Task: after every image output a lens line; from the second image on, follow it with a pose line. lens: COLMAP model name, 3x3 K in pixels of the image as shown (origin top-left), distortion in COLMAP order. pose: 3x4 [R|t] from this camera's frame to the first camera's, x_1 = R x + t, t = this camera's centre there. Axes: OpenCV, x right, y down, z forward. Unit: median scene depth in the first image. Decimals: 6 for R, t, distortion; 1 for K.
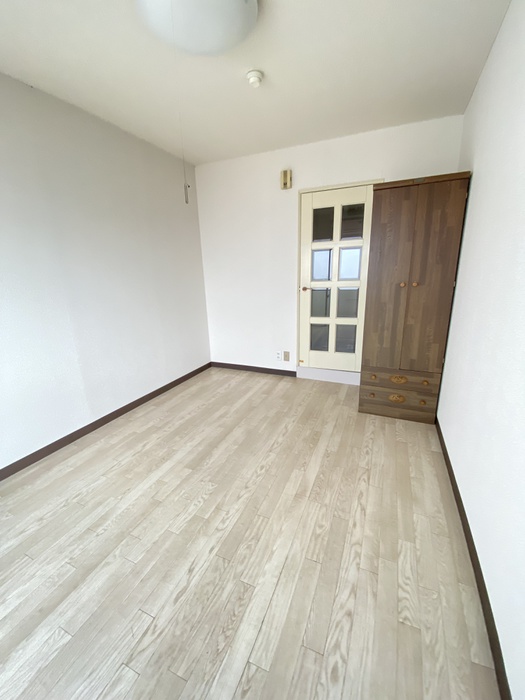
lens RADIAL K [[284.0, 0, 263.5], [0, 284.0, 347.7], [0, 0, 1]] dist [0.021537, -0.019874]
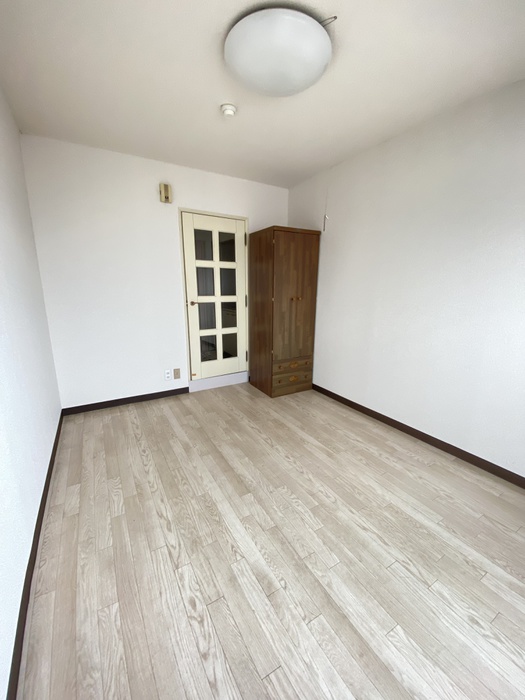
lens RADIAL K [[284.0, 0, 263.5], [0, 284.0, 347.7], [0, 0, 1]] dist [0.021537, -0.019874]
pose [[0.584510, -0.145757, 0.798187, -0.793142], [0.189151, 0.981106, 0.040645, -0.063873], [-0.789031, 0.127221, 0.601037, 0.293977]]
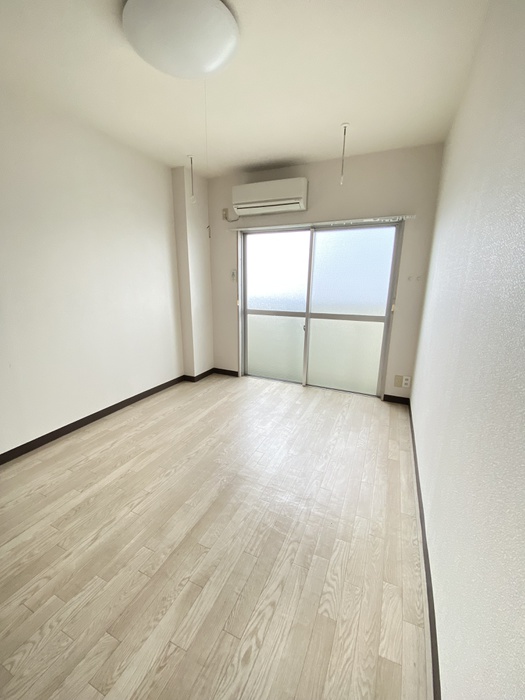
lens RADIAL K [[284.0, 0, 263.5], [0, 284.0, 347.7], [0, 0, 1]] dist [0.021537, -0.019874]
pose [[-0.999803, 0.013818, 0.014272, -0.317016], [0.018921, 0.881287, 0.472203, -0.385111], [-0.006053, 0.472380, -0.881374, 1.465600]]
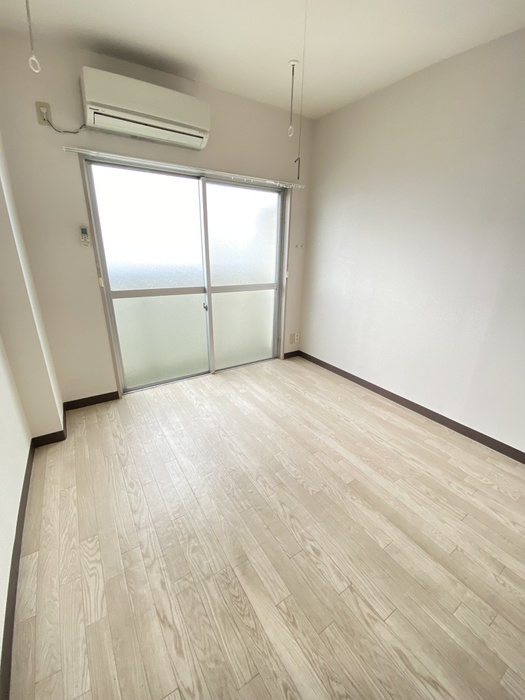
lens RADIAL K [[281.7, 0, 262.5], [0, 281.7, 350.0], [0, 0, 1]] dist [0.006980, -0.014690]
pose [[-0.550981, 0.299883, -0.778775, 0.386514], [-0.219787, 0.848111, 0.482081, -0.241199], [0.805055, 0.436782, -0.401383, 0.837936]]
